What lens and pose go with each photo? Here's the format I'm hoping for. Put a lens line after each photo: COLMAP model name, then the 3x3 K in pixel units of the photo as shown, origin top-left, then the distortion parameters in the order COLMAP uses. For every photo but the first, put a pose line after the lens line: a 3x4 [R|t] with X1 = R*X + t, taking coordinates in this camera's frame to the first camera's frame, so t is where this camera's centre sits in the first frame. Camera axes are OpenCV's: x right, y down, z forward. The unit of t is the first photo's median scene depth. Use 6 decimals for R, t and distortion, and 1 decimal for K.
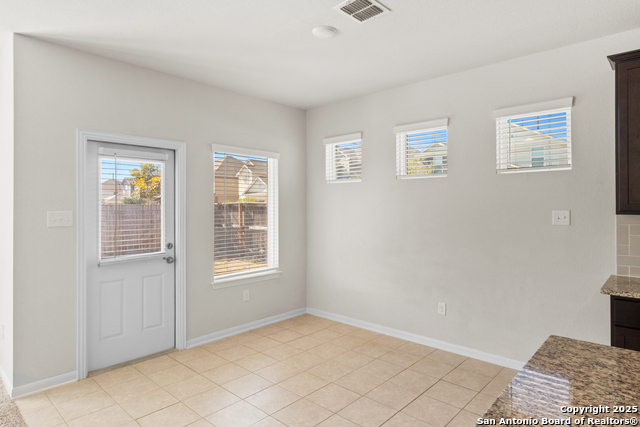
lens RADIAL K [[379.3, 0, 319.5], [0, 379.3, 207.7], [0, 0, 1]] dist [0.001806, -0.000372]
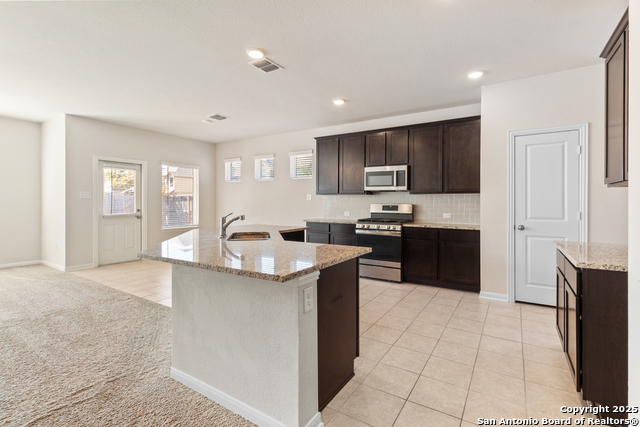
lens RADIAL K [[306.2, 0, 329.3], [0, 306.2, 206.5], [0, 0, 1]] dist [-0.000970, -0.000287]
pose [[0.980277, 0.003629, 0.197595, 0.298589], [-0.005894, 0.999924, 0.010874, 0.054253], [-0.197540, -0.011824, 0.980223, -0.848961]]
